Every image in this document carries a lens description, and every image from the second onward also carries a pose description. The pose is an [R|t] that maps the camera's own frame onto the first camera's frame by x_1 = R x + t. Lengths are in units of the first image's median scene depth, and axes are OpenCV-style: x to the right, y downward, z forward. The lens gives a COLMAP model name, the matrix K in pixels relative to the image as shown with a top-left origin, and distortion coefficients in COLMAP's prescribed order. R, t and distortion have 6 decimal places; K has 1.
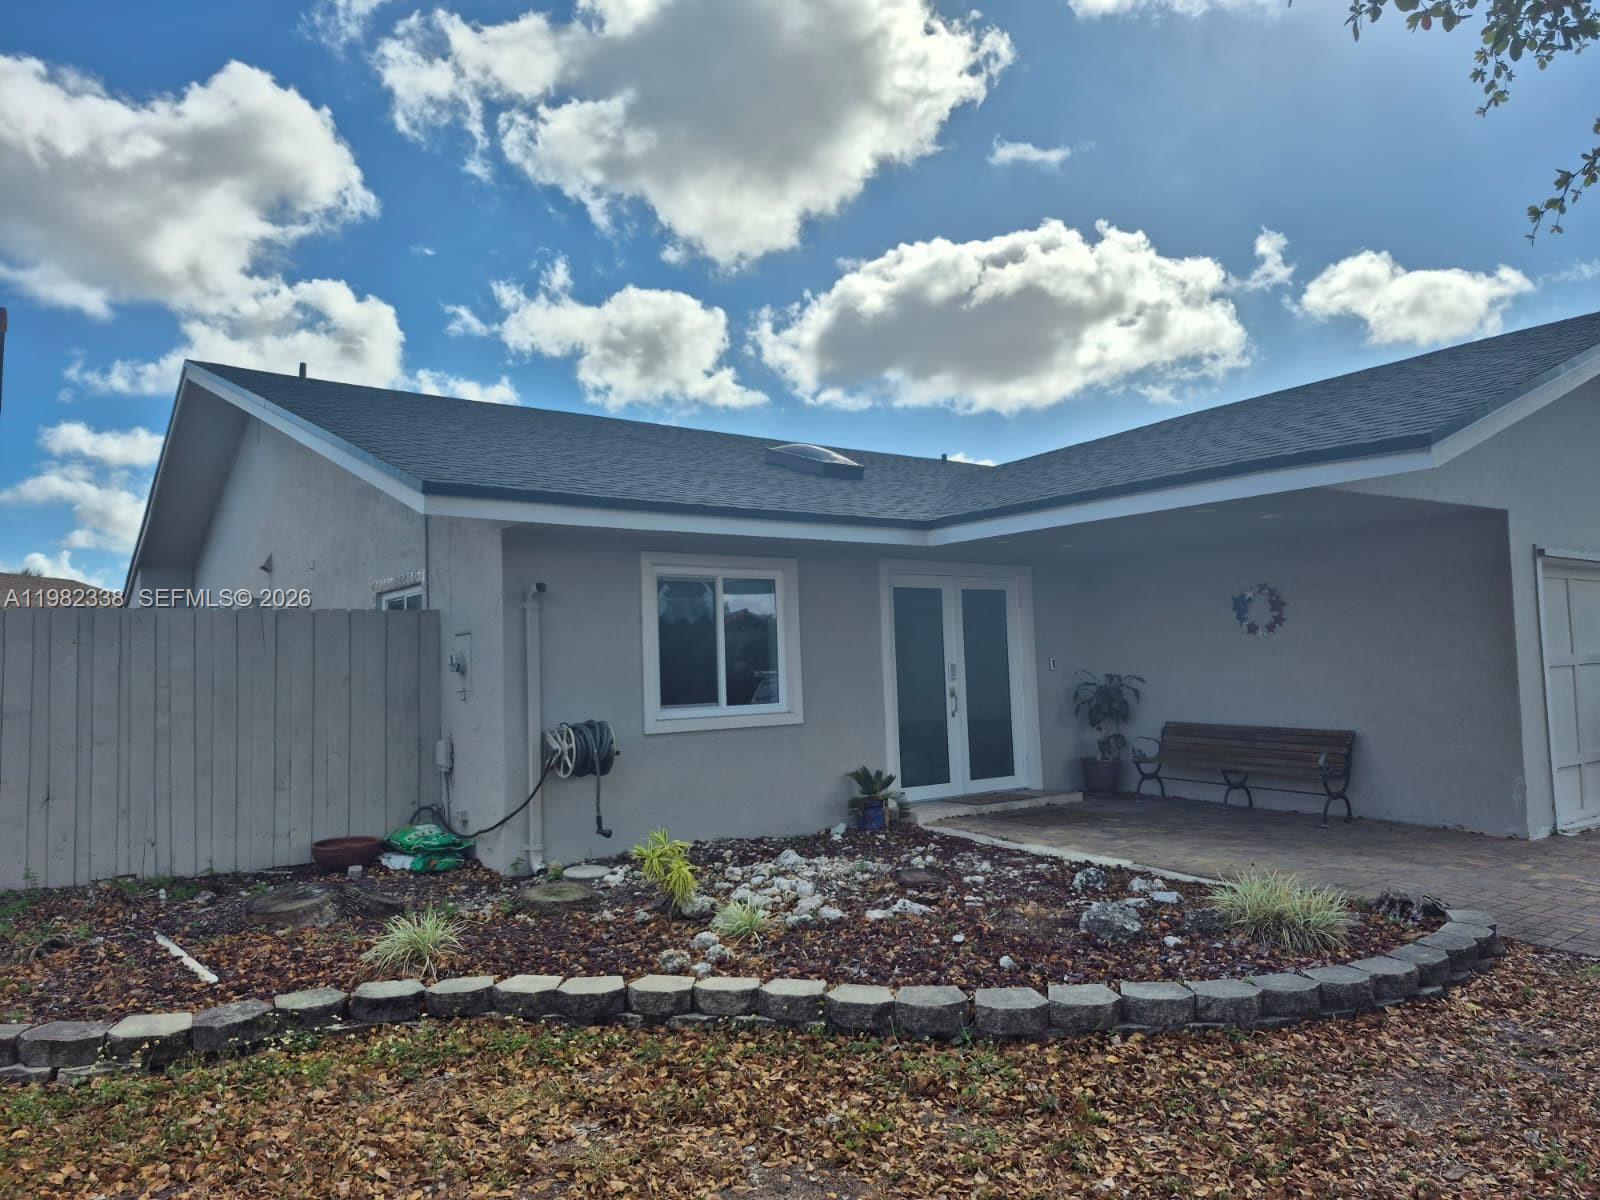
lens RADIAL K [[1073.5, 0, 803.8], [0, 1073.5, 593.5], [0, 0, 1]] dist [0.070419, -0.067165]
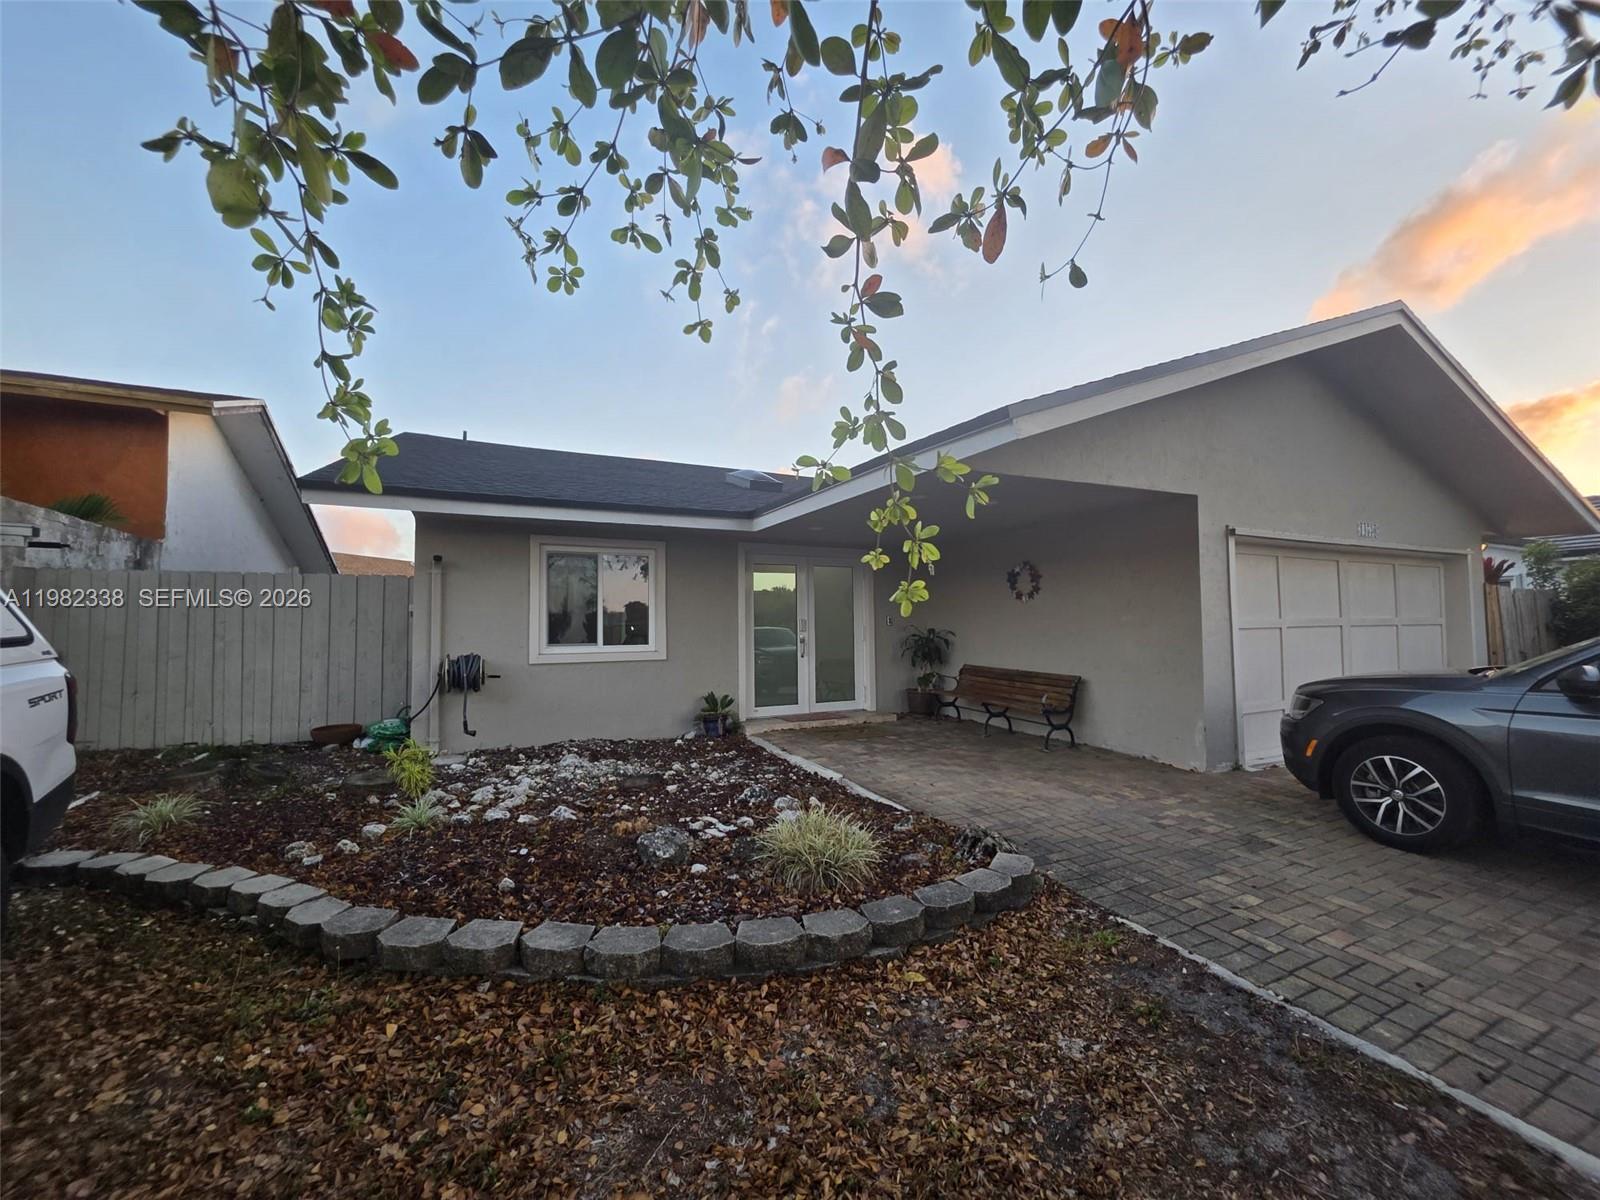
lens RADIAL K [[621.3, 0, 799.9], [0, 621.3, 595.9], [0, 0, 1]] dist [-0.002909, 0.000026]
pose [[0.982987, 0.010328, -0.183385, 0.344729], [-0.005707, 0.999653, 0.025709, 0.017706], [0.183587, -0.024225, 0.982705, 0.257484]]
